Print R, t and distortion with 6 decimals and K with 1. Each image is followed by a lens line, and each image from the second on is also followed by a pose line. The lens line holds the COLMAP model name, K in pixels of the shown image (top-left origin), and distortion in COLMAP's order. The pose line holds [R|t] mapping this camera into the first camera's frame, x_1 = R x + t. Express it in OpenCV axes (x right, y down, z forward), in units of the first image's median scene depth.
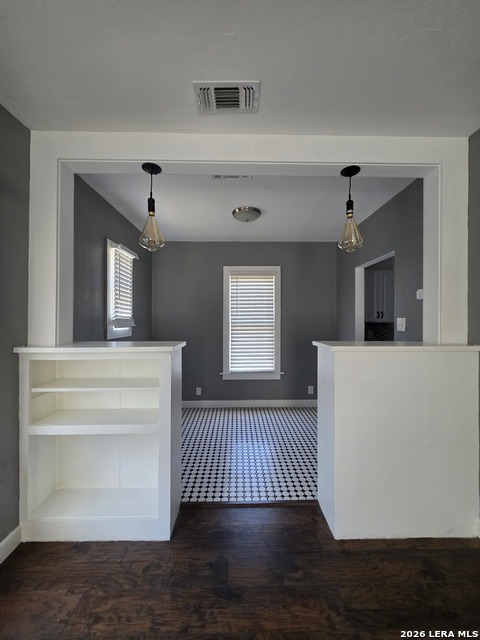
lens RADIAL K [[257.2, 0, 239.6], [0, 257.2, 319.5], [0, 0, 1]] dist [0.002952, 0.000149]
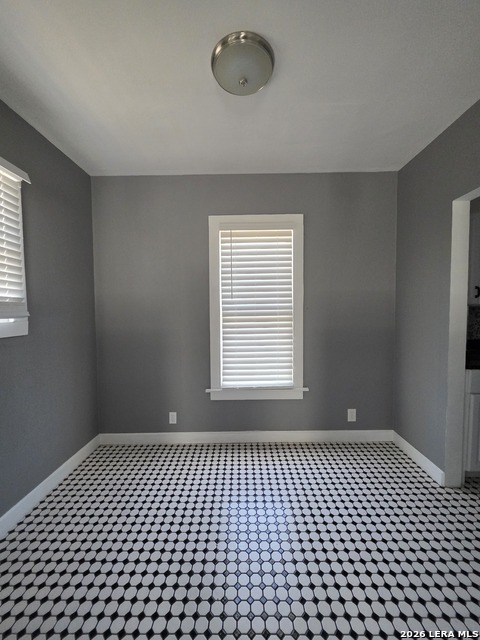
lens RADIAL K [[255.1, 0, 240.0], [0, 255.1, 320.0], [0, 0, 1]] dist [0.003384, -0.000022]
pose [[0.999886, -0.010350, -0.010949, 0.015613], [0.010820, 0.998985, 0.043736, 0.012991], [0.010485, -0.043850, 0.998983, 0.394203]]
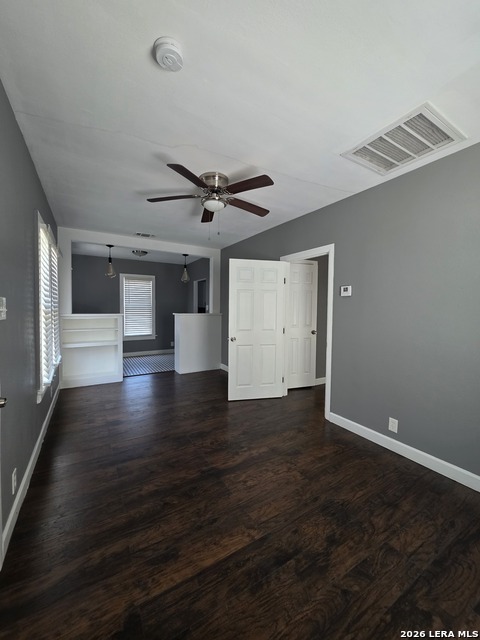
lens RADIAL K [[255.1, 0, 240.0], [0, 255.1, 320.0], [0, 0, 1]] dist [0.003384, -0.000022]
pose [[0.862328, -0.010646, 0.506239, -0.232206], [-0.012624, 0.999016, 0.042513, 0.015900], [-0.506193, -0.043050, 0.861345, -0.834361]]
